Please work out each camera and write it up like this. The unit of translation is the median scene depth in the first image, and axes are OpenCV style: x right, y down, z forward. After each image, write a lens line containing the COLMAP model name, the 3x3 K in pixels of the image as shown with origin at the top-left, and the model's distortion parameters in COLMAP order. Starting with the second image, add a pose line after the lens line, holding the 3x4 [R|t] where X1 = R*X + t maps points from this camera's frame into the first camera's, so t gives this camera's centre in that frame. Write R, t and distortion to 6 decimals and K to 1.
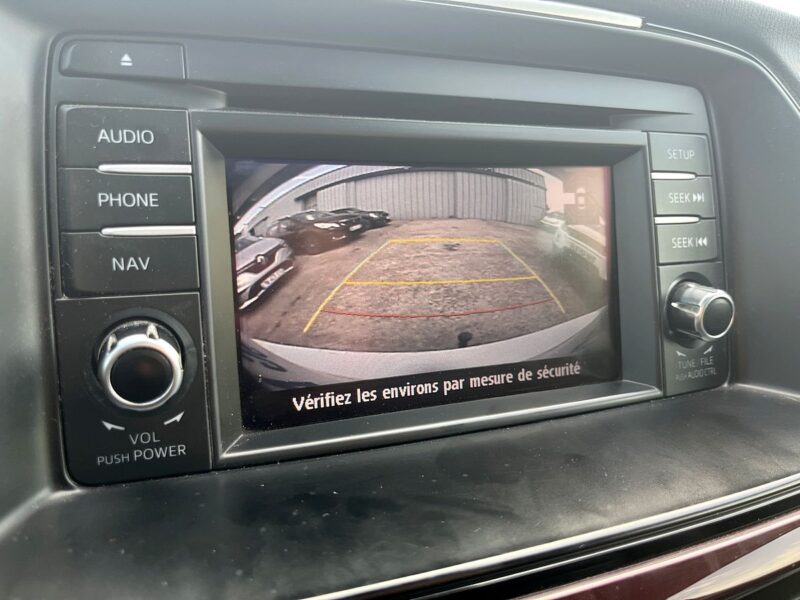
lens RADIAL K [[615.0, 0, 397.9], [0, 615.0, 305.3], [0, 0, 1]] dist [0.066910, -0.098380]
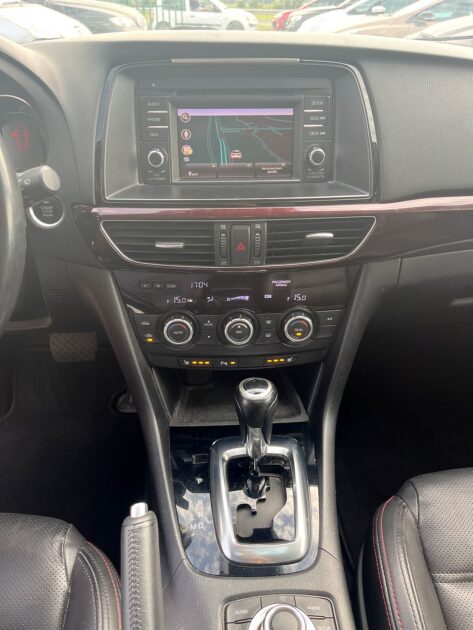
lens RADIAL K [[484.3, 0, 236.4], [0, 484.3, 318.8], [0, 0, 1]] dist [0.066910, -0.098380]
pose [[0.946902, 0.130330, -0.293923, 1.348303], [-0.053027, 0.964945, 0.257039, 0.280857], [0.317120, -0.227805, 0.920619, -2.380548]]
